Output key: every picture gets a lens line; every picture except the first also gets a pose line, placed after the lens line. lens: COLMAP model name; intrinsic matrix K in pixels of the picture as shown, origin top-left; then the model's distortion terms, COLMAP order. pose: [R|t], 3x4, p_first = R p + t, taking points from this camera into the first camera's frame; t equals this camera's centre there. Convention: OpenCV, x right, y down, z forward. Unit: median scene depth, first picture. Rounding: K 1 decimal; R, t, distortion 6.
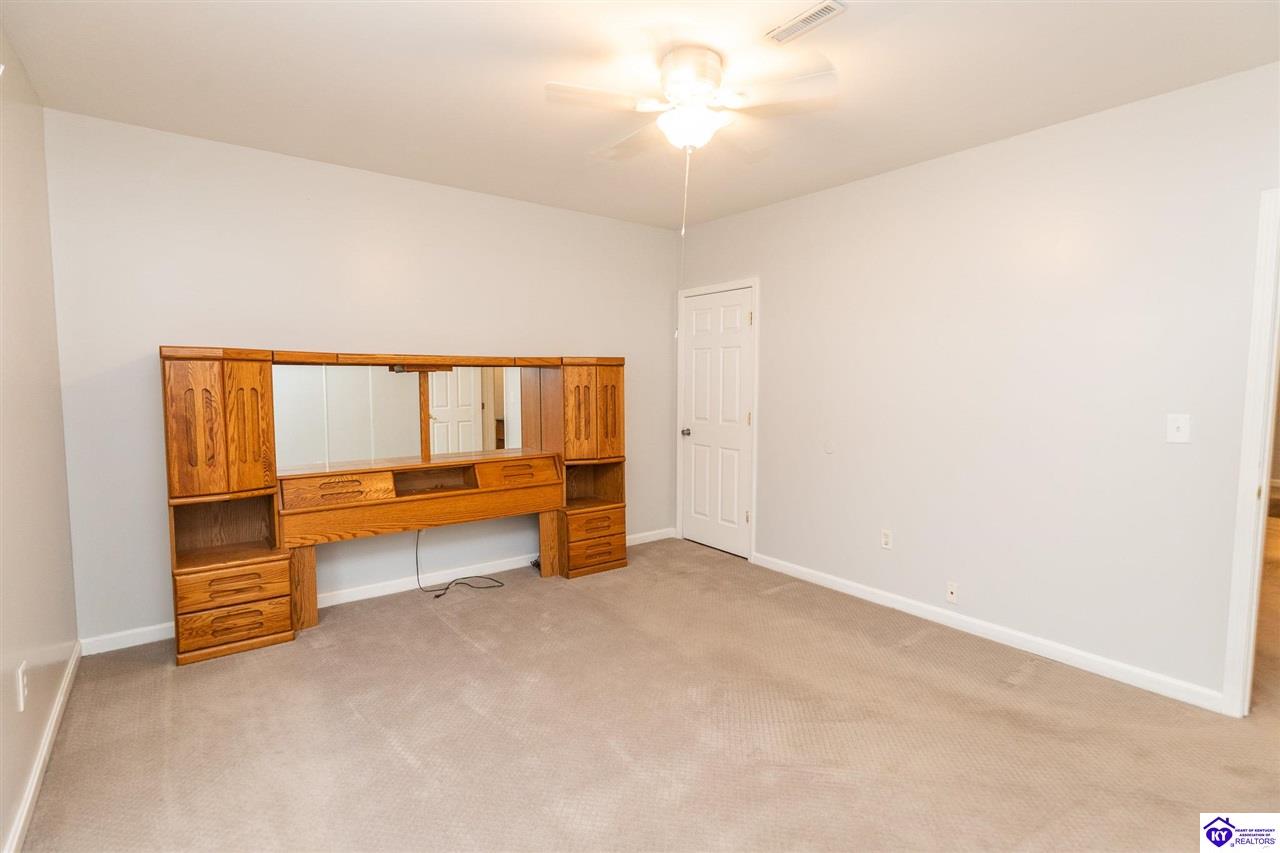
lens RADIAL K [[620.3, 0, 637.4], [0, 620.3, 430.4], [0, 0, 1]] dist [-0.005057, 0.001507]
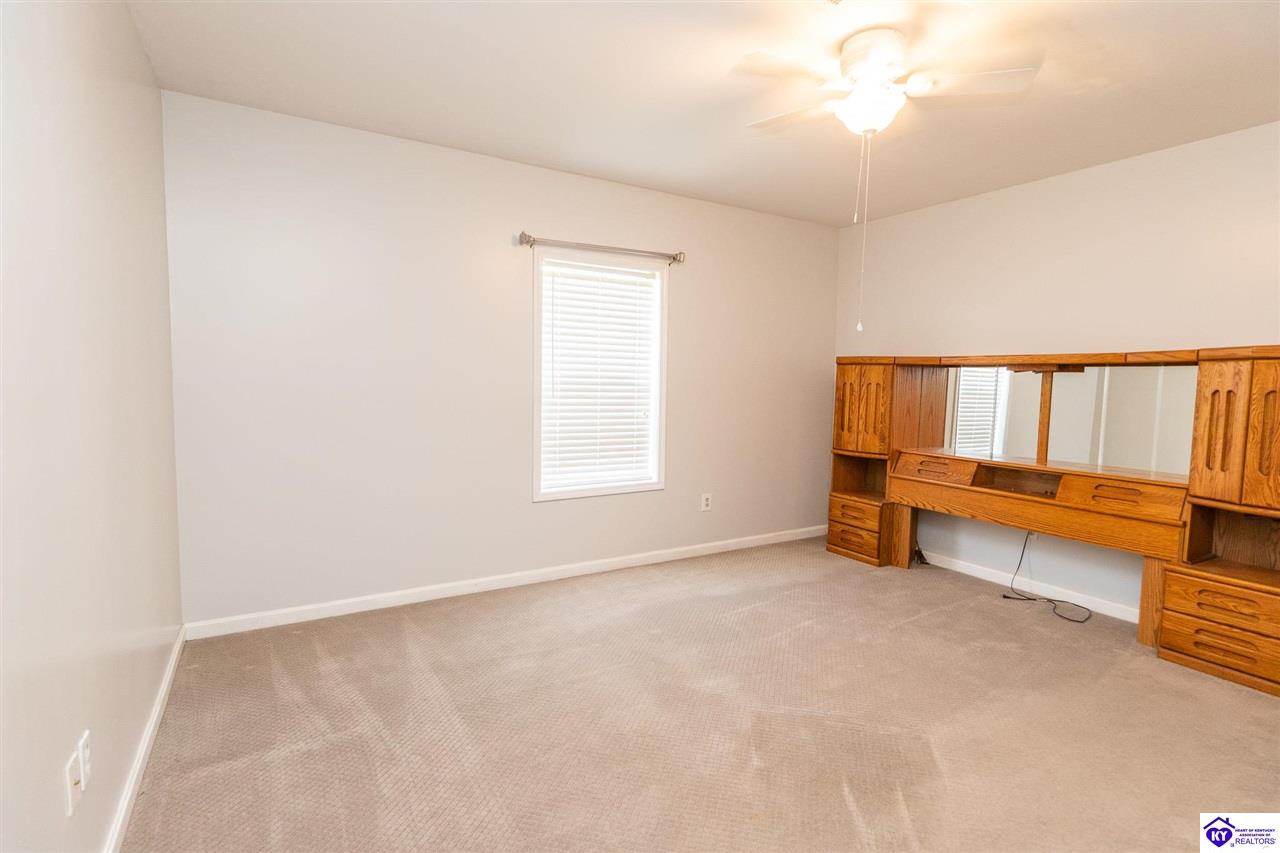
lens RADIAL K [[620.3, 0, 636.2], [0, 620.3, 426.1], [0, 0, 1]] dist [-0.005057, 0.001507]
pose [[-0.117221, 0.073939, -0.990350, 0.726677], [-0.101240, 0.991140, 0.085981, -0.030175], [0.987932, 0.110341, -0.108697, 0.502009]]
